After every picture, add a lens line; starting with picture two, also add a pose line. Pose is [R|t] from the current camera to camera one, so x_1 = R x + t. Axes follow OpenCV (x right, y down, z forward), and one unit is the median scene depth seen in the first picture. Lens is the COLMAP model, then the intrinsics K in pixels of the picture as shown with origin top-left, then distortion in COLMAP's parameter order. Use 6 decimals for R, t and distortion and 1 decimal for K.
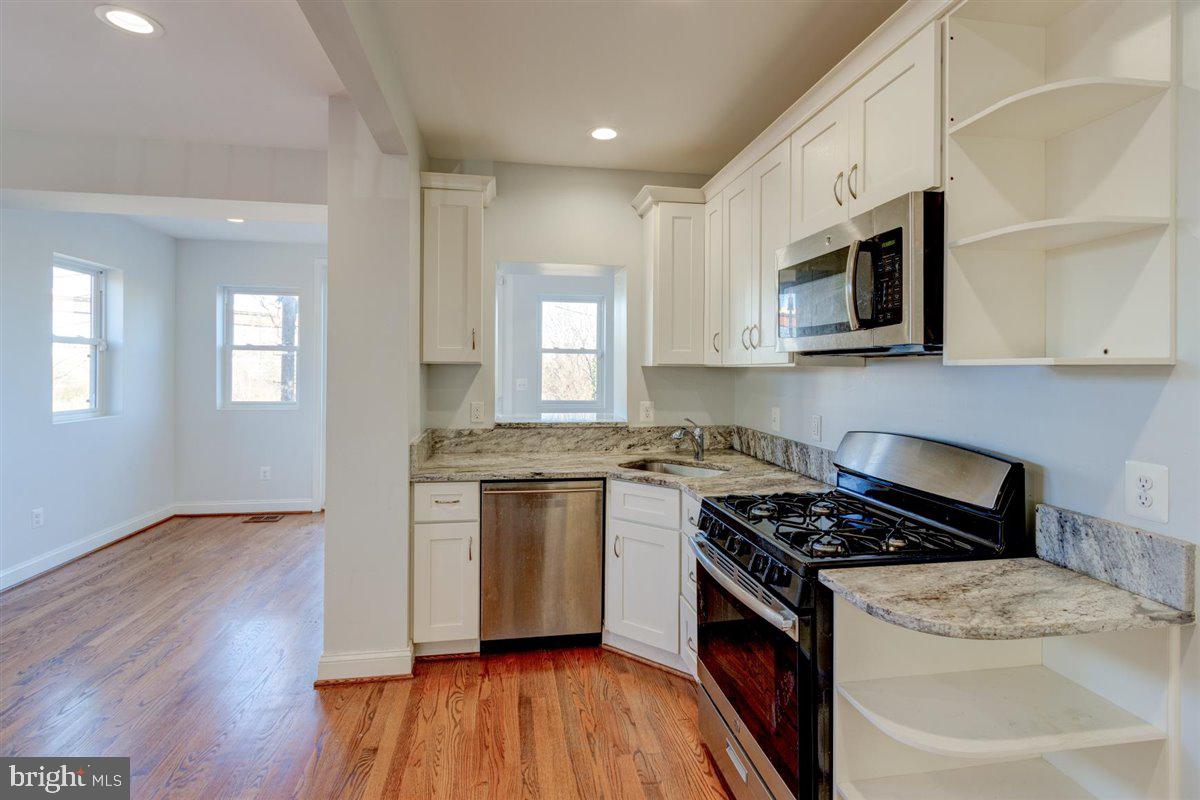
lens RADIAL K [[562.8, 0, 591.0], [0, 562.8, 370.4], [0, 0, 1]] dist [0.005706, -0.000468]
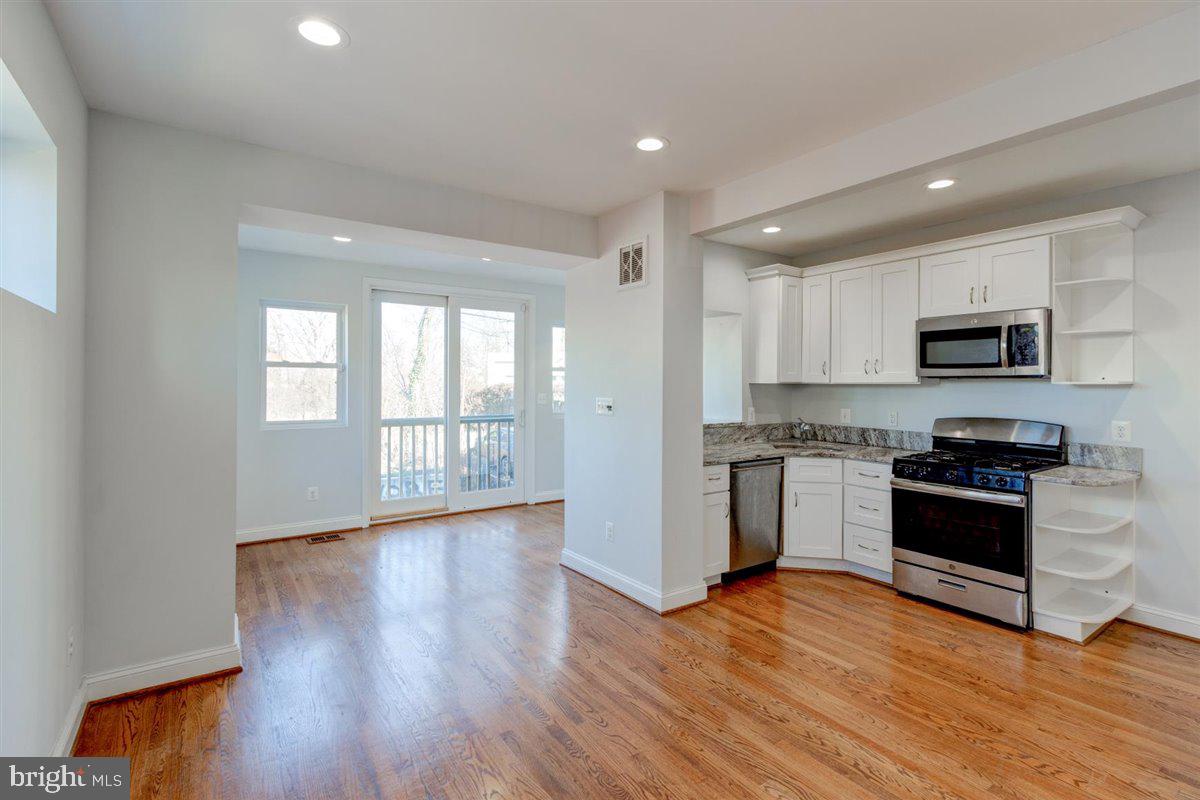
lens RADIAL K [[562.8, 0, 591.3], [0, 562.8, 384.9], [0, 0, 1]] dist [0.005706, -0.000468]
pose [[0.907309, -0.007778, 0.420392, -1.129153], [0.005899, 0.999966, 0.005769, -0.016447], [-0.420422, -0.002754, 0.907324, -0.170640]]
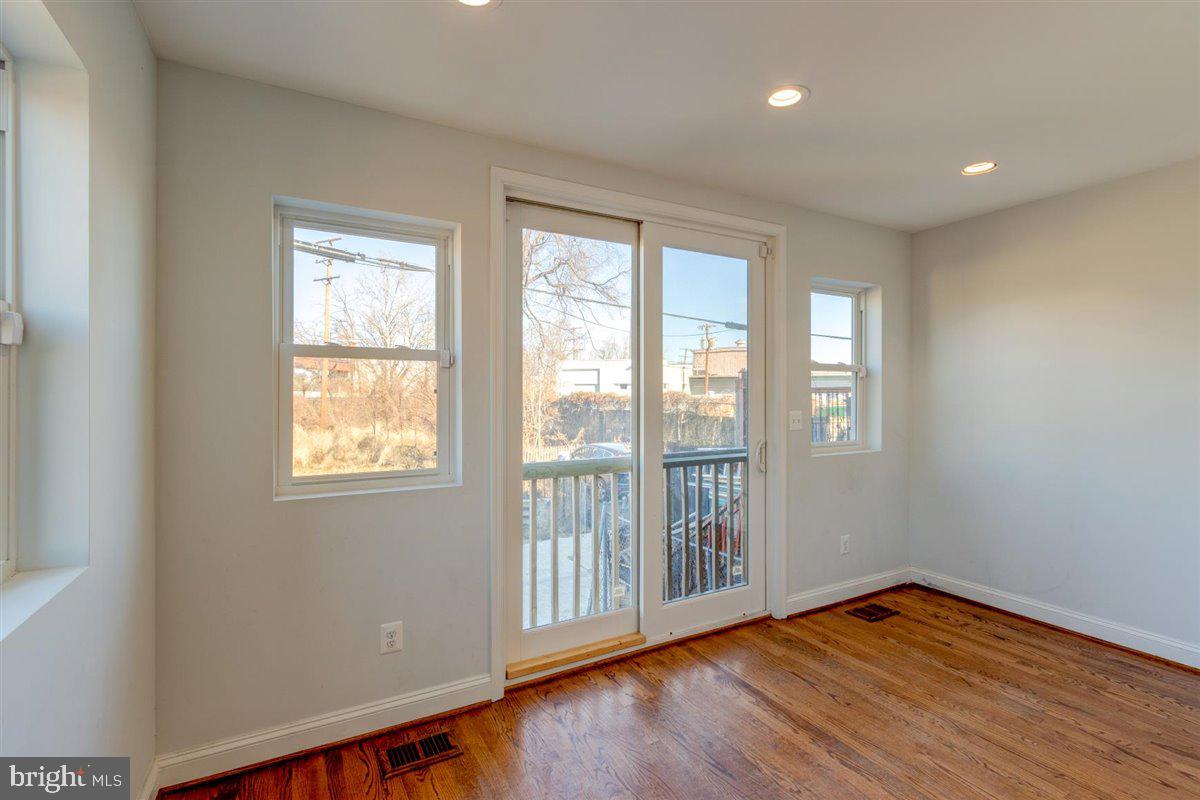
lens RADIAL K [[562.8, 0, 598.3], [0, 562.8, 396.6], [0, 0, 1]] dist [0.005706, -0.000468]
pose [[0.943914, -0.009679, 0.330051, -1.167631], [0.006556, 0.999923, 0.010573, -0.017554], [-0.330127, -0.007817, 0.943904, 1.090416]]
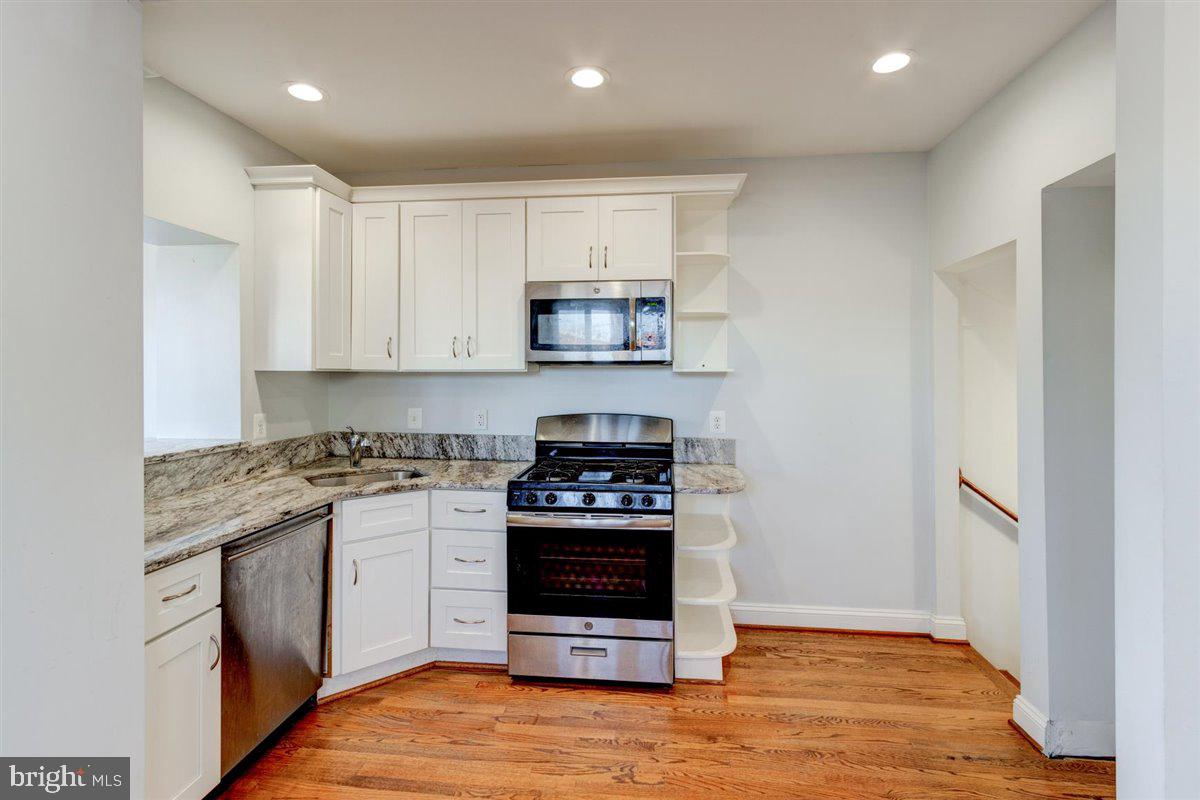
lens RADIAL K [[562.8, 0, 615.5], [0, 562.8, 374.5], [0, 0, 1]] dist [0.005706, -0.000468]
pose [[0.260040, -0.010719, 0.965538, -0.715042], [0.001676, 0.999942, 0.010650, -0.010977], [-0.965596, -0.001151, 0.260043, 0.374641]]
